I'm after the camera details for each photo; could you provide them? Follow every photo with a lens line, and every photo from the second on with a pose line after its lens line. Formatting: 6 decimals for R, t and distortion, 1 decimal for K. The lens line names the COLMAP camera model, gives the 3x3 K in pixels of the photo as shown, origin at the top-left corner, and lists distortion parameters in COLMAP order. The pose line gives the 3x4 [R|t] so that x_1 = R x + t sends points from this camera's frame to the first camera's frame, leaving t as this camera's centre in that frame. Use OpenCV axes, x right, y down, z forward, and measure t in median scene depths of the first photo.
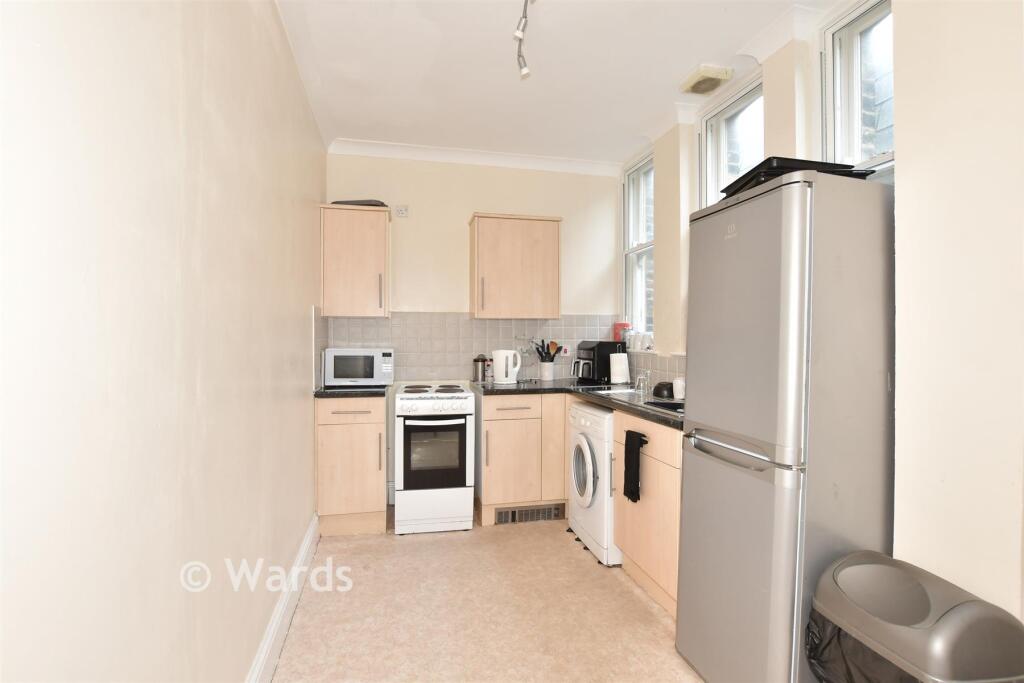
lens RADIAL K [[467.5, 0, 509.5], [0, 467.5, 337.2], [0, 0, 1]] dist [-0.030272, 0.001876]
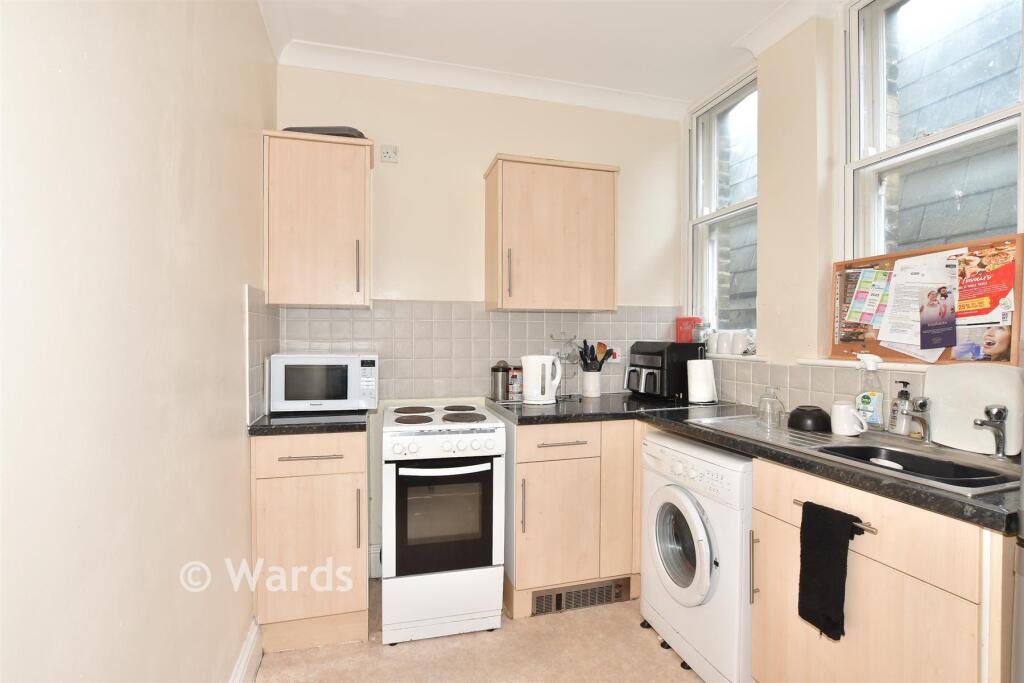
lens RADIAL K [[467.5, 0, 510.8], [0, 467.5, 346.3], [0, 0, 1]] dist [-0.030272, 0.001876]
pose [[0.999282, -0.000450, 0.037888, -0.083498], [-0.000222, 0.999843, 0.017744, 0.002355], [-0.037890, -0.017739, 0.999124, 0.324741]]
